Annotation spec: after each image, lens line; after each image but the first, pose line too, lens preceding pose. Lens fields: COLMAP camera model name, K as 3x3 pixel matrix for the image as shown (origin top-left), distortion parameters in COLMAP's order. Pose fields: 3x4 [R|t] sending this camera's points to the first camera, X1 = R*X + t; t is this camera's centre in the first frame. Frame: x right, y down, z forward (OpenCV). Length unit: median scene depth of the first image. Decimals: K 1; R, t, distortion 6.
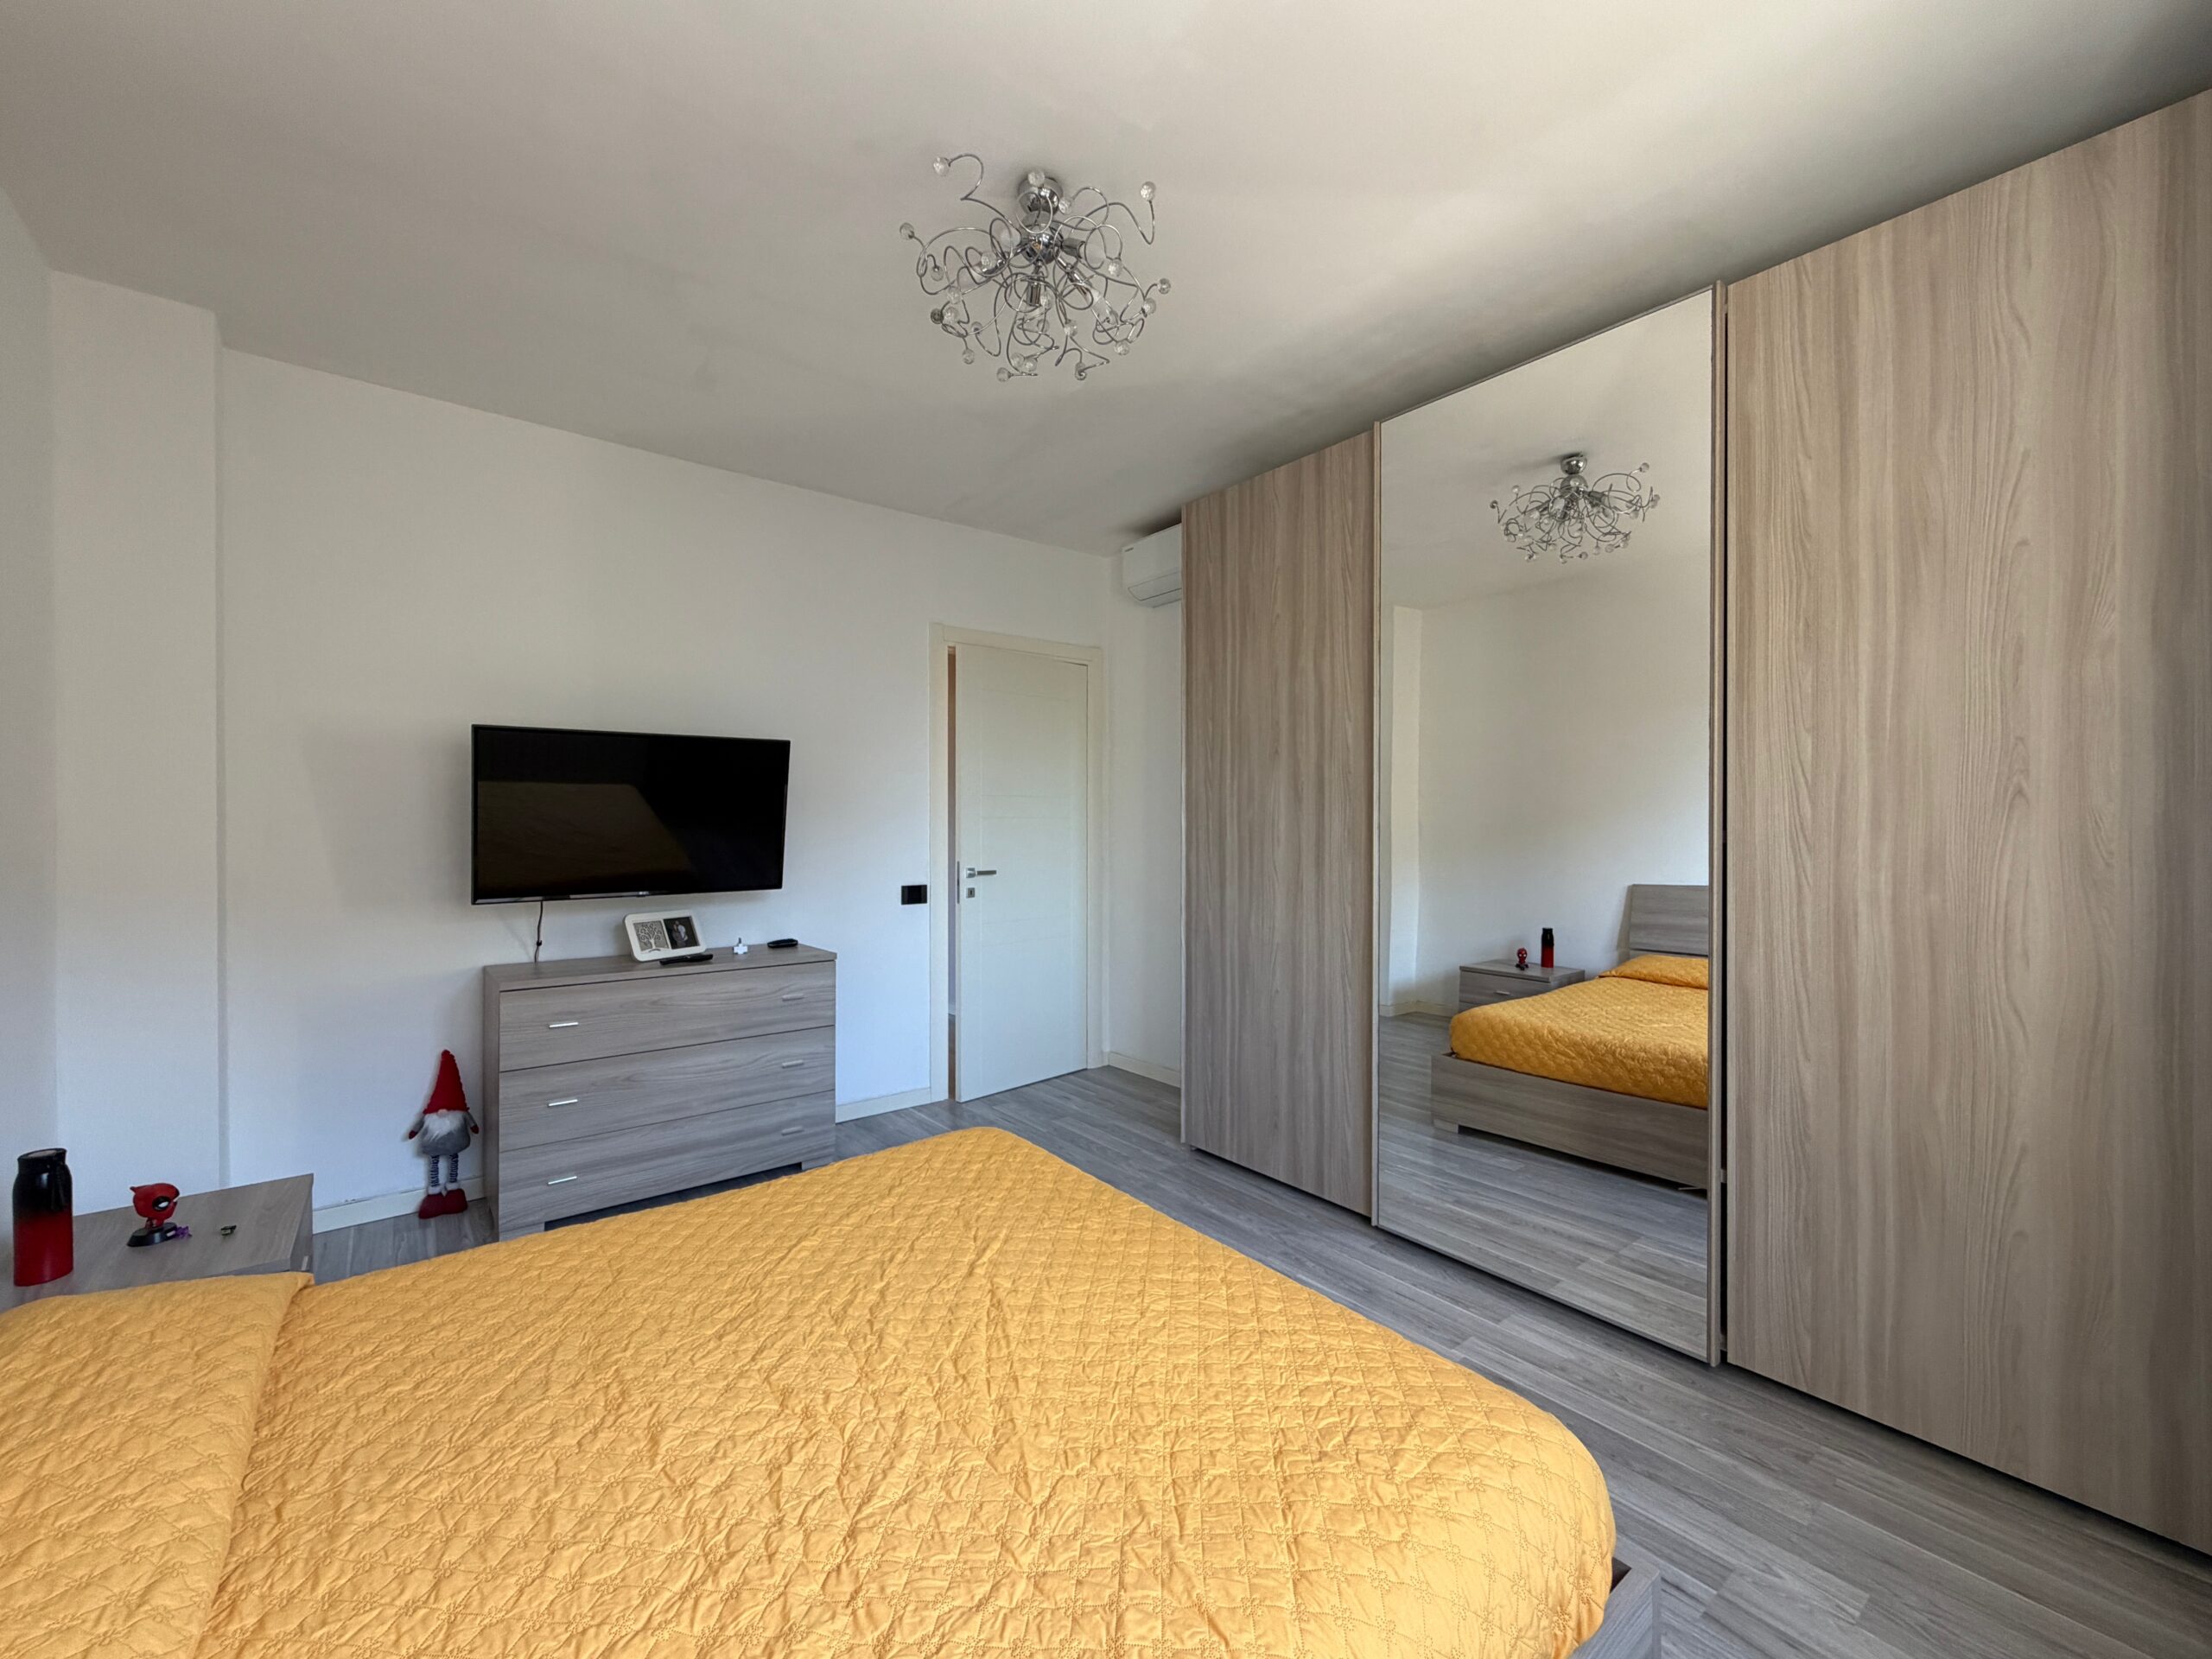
lens RADIAL K [[888.3, 0, 1099.5], [0, 888.3, 834.0], [0, 0, 1]] dist [-0.001036, 0.000404]
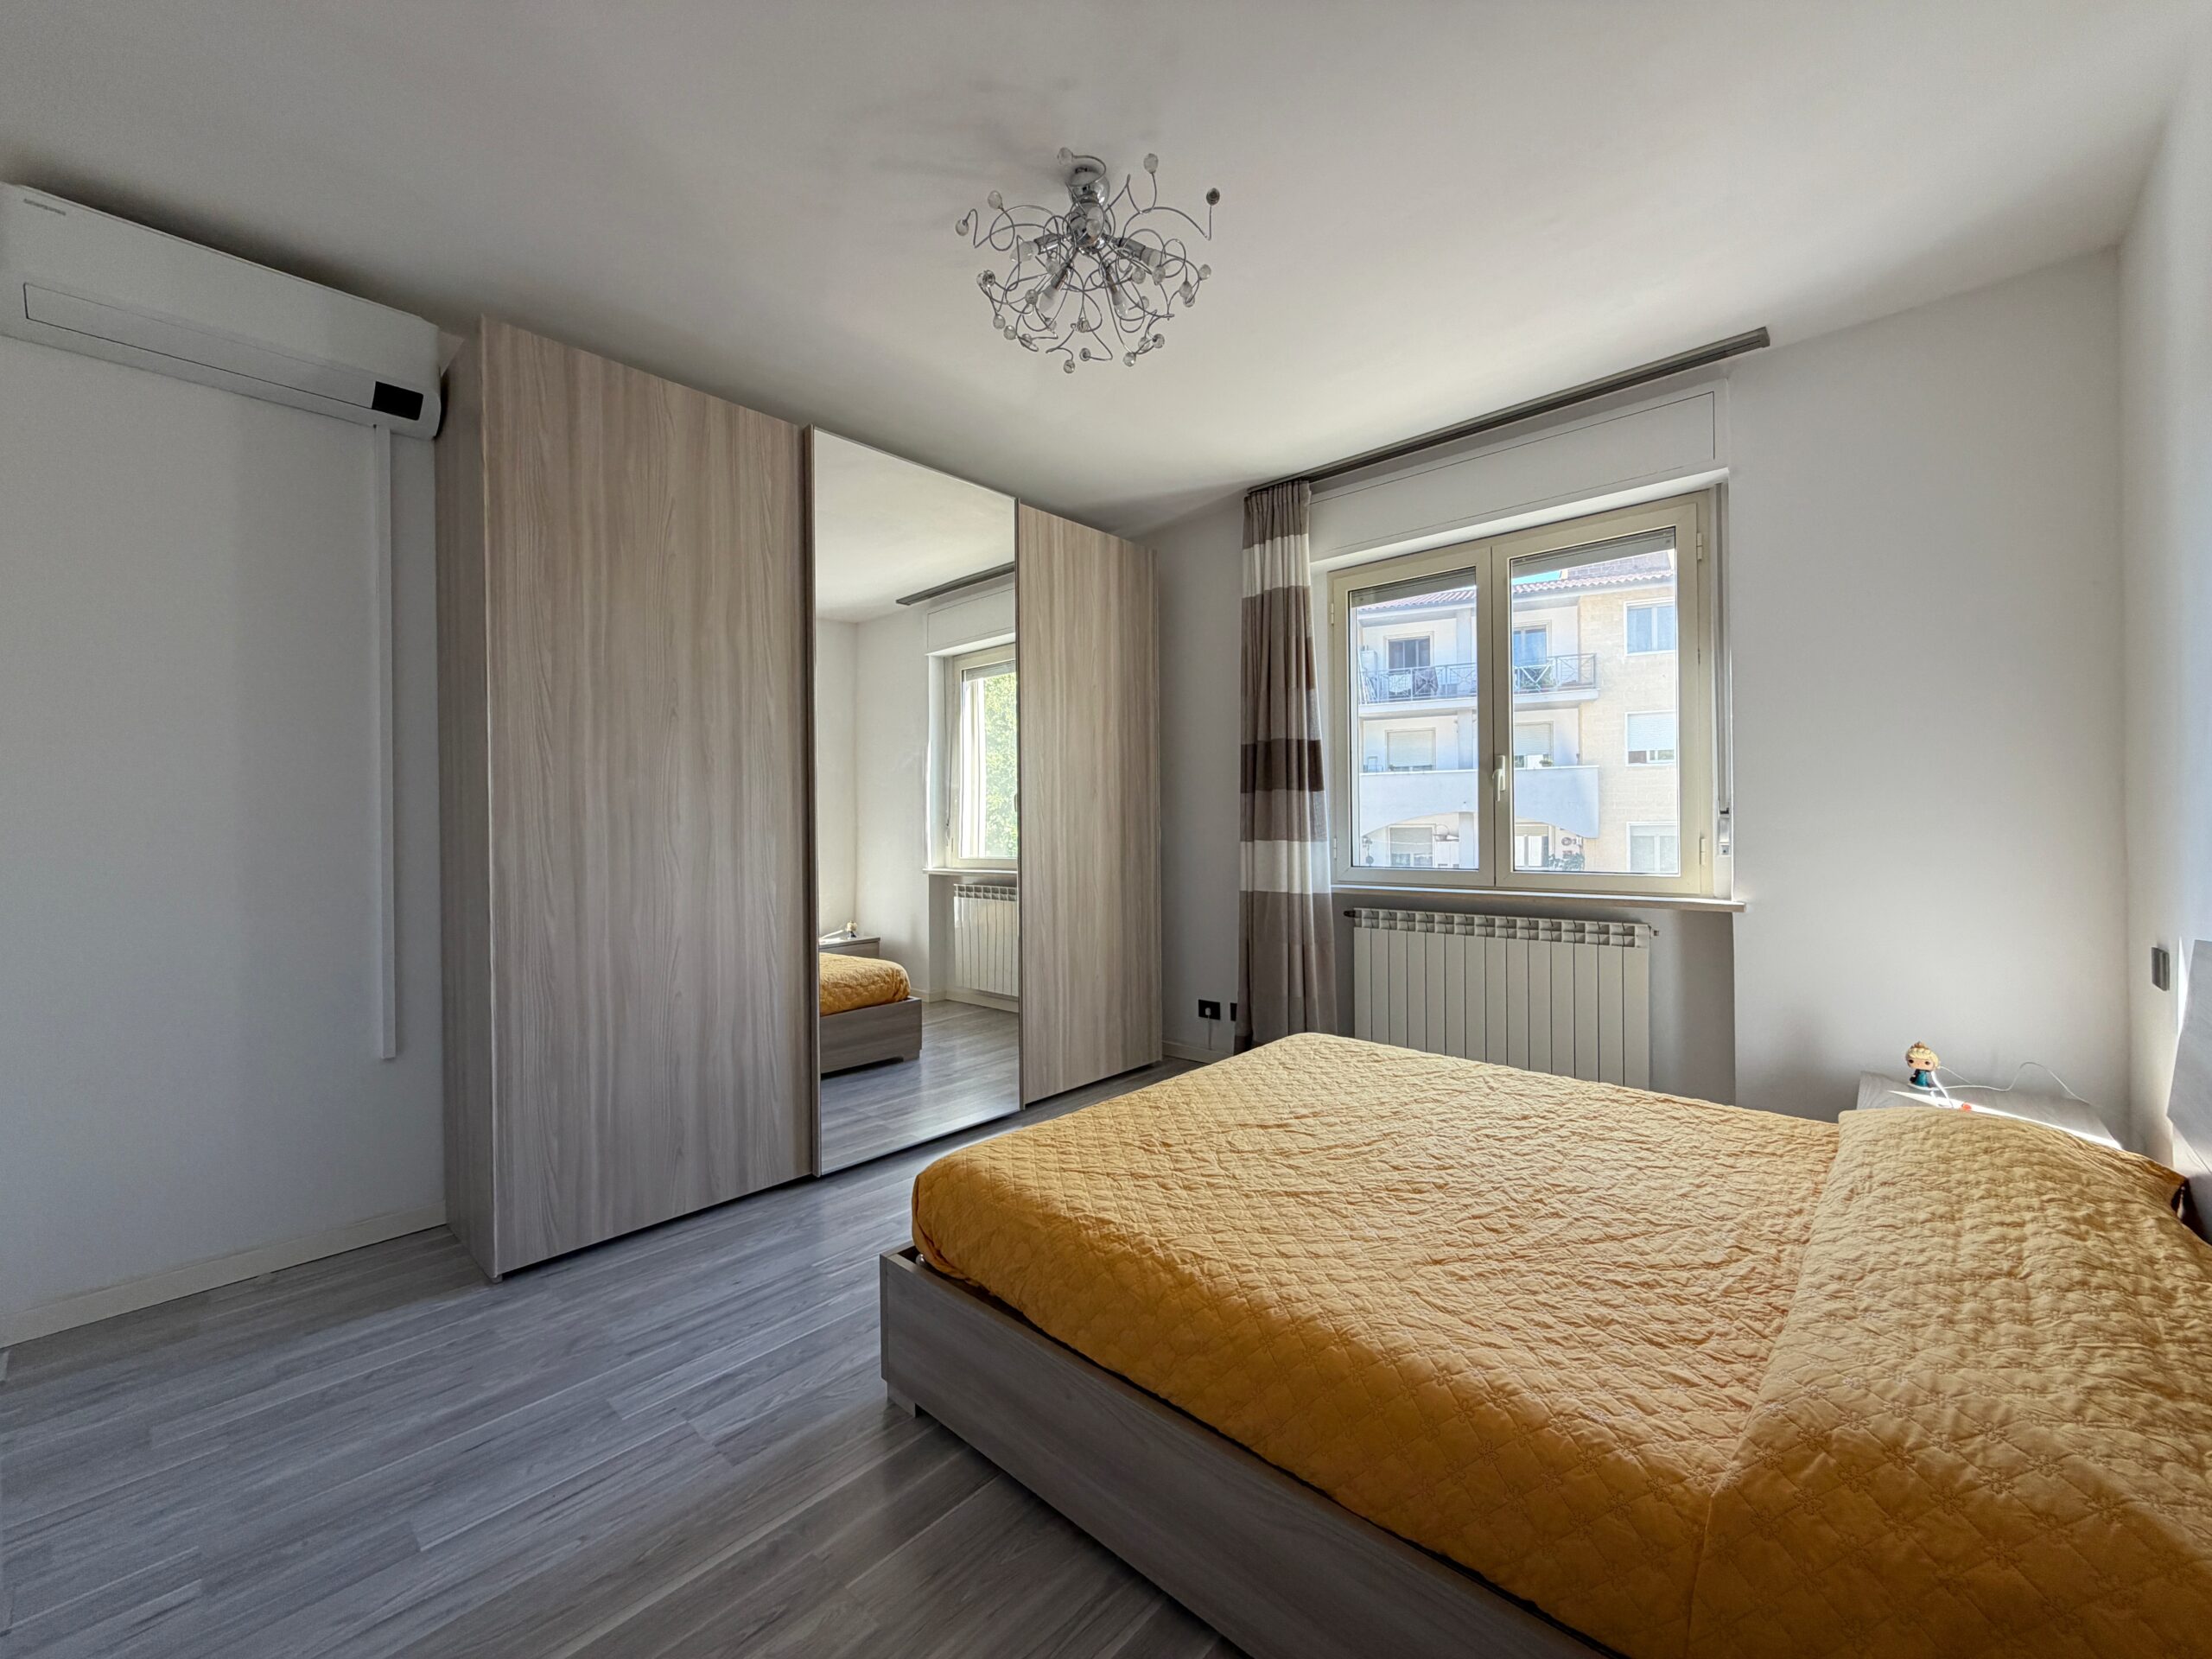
lens RADIAL K [[888.3, 0, 1100.0], [0, 888.3, 818.4], [0, 0, 1]] dist [-0.001036, 0.000404]
pose [[-0.155041, 0.003495, 0.987902, -0.745335], [0.016859, 0.999857, -0.000891, 0.017477], [-0.987764, 0.016517, -0.155078, 0.772687]]
